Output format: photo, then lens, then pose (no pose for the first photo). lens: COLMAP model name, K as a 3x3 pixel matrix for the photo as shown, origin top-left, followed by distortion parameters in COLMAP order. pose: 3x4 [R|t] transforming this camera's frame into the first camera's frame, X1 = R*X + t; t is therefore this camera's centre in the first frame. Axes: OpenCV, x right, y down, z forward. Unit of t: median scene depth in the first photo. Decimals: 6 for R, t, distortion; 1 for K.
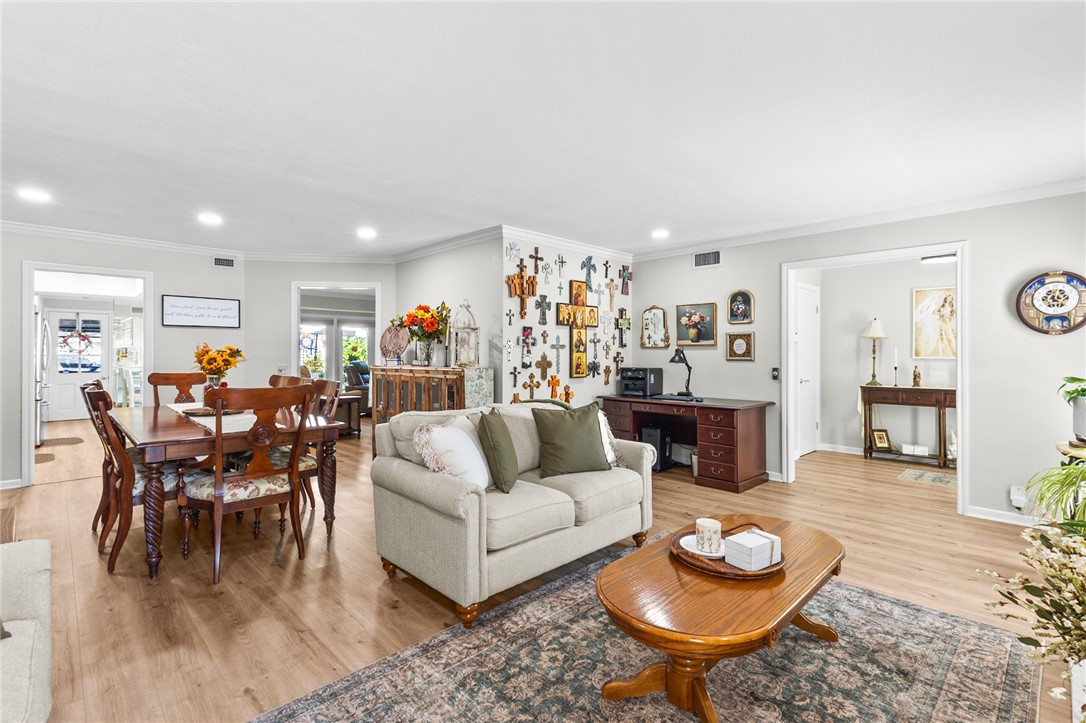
lens RADIAL K [[502.5, 0, 536.8], [0, 502.5, 351.5], [0, 0, 1]] dist [0.012412, -0.000439]
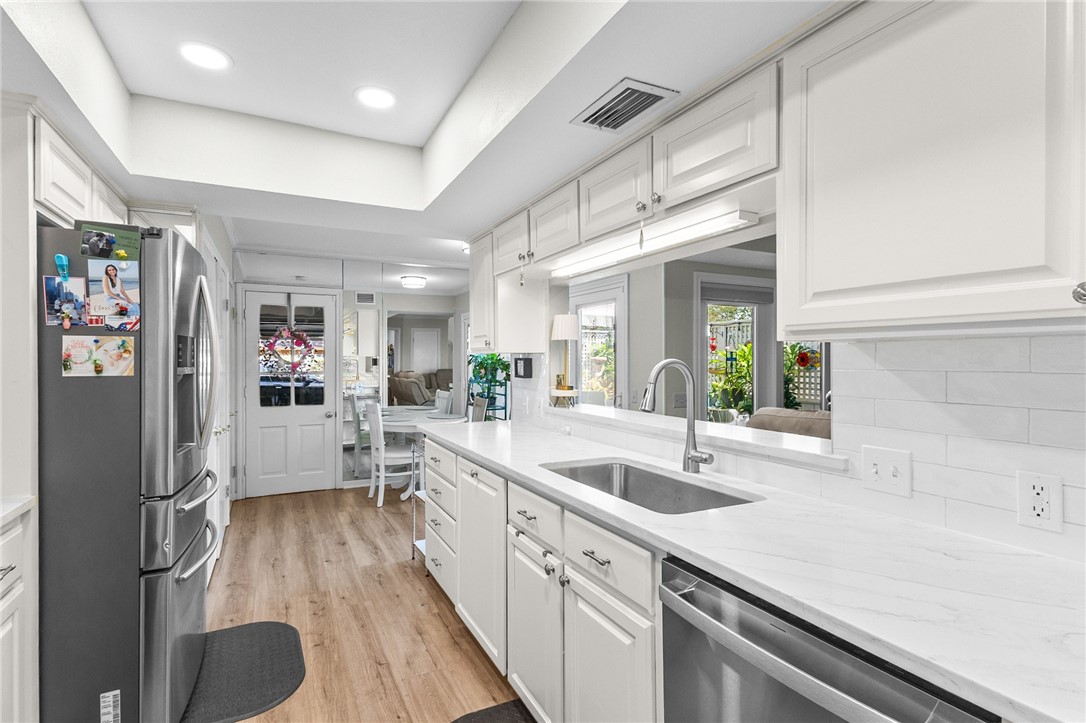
lens RADIAL K [[505.2, 0, 515.0], [0, 505.2, 360.9], [0, 0, 1]] dist [0.013298, -0.000589]
pose [[0.949247, 0.000448, -0.314532, -0.845491], [0.001519, 0.999981, 0.006009, -0.012504], [0.314529, -0.006182, 0.949228, 0.938921]]
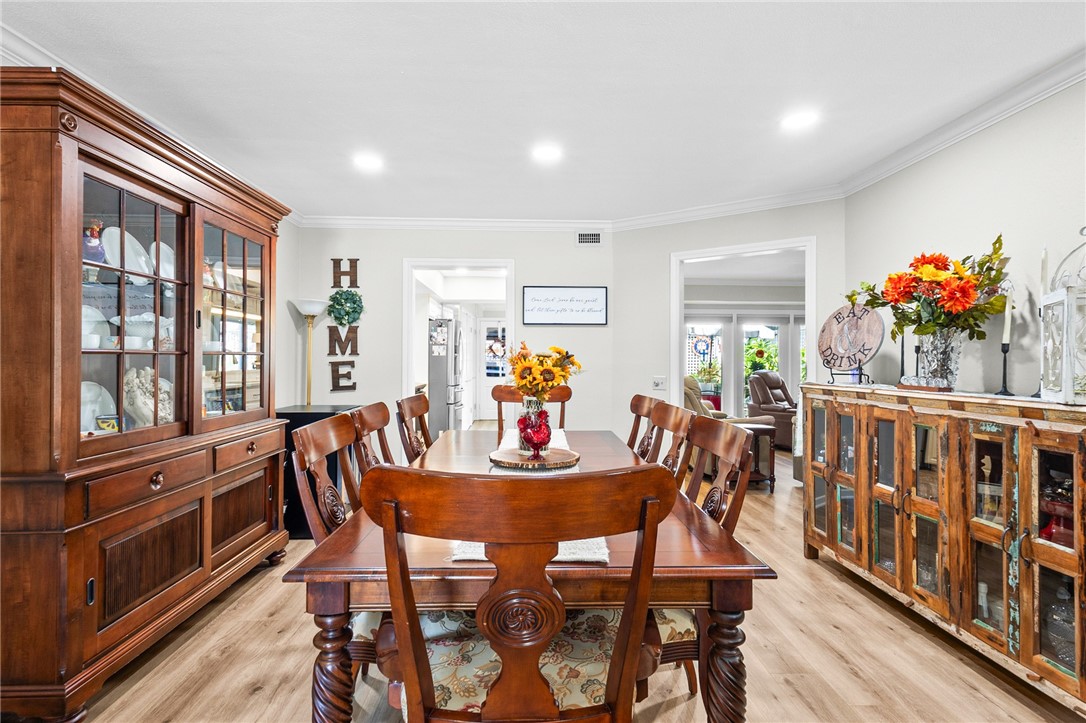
lens RADIAL K [[520.0, 0, 536.6], [0, 520.0, 350.7], [0, 0, 1]] dist [0.001998, 0.000168]
pose [[0.737606, -0.006494, -0.675200, -0.159716], [-0.002182, 0.999926, -0.012000, 0.000561], [0.675228, 0.010324, 0.737537, 0.387306]]
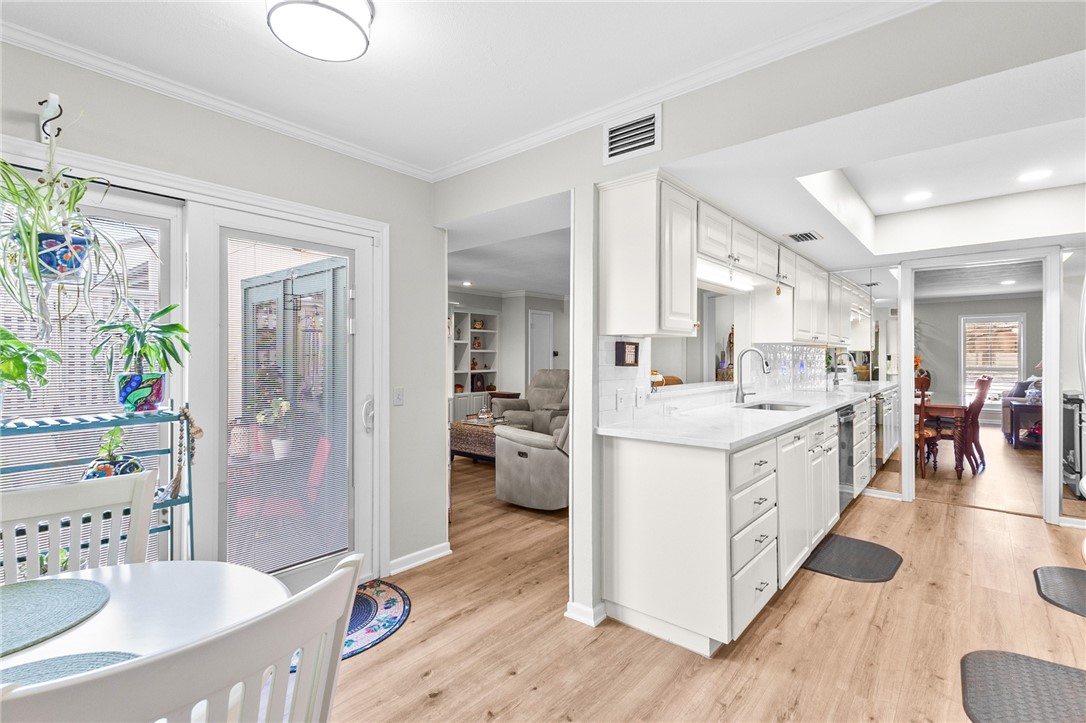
lens RADIAL K [[502.5, 0, 536.8], [0, 502.5, 351.5], [0, 0, 1]] dist [0.012412, -0.000439]
pose [[-0.091553, 0.008478, 0.995764, -1.452641], [-0.003630, 0.999954, -0.008848, 0.000603], [-0.995794, -0.004425, -0.091518, 1.588224]]
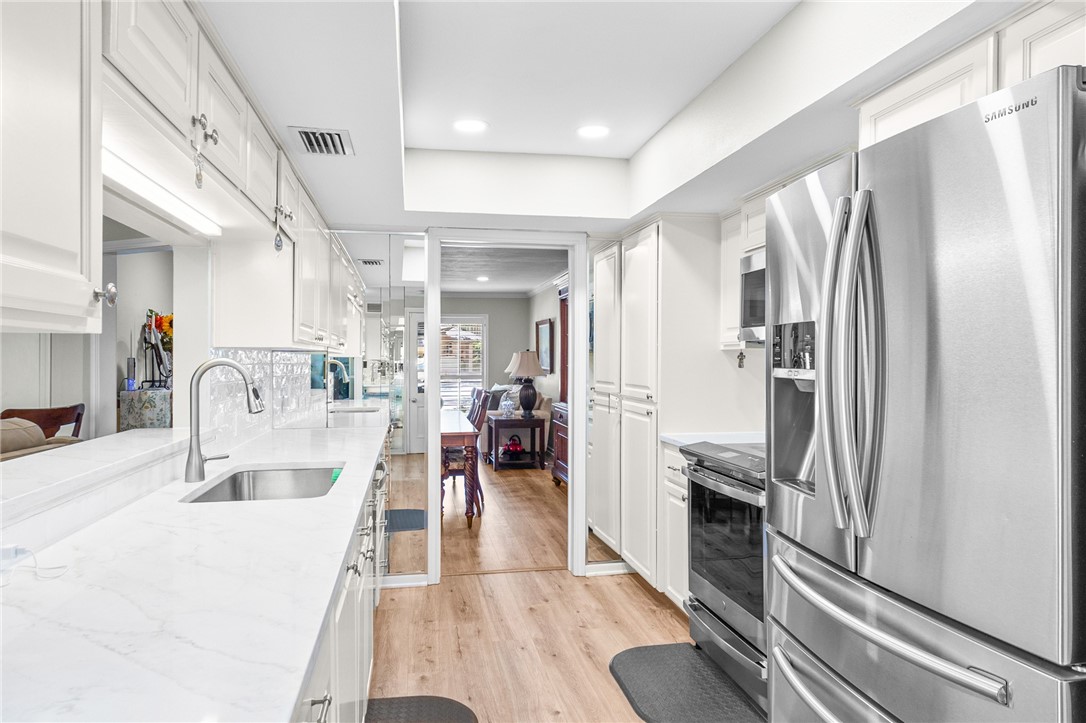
lens RADIAL K [[705.4, 0, 543.0], [0, 705.4, 361.5], [0, 0, 1]] dist [0.042272, 0.000594]
pose [[-0.834147, -0.004784, 0.551521, -1.234239], [-0.005136, 0.999986, 0.000906, -0.010099], [-0.551518, -0.002077, -0.834161, 1.504712]]
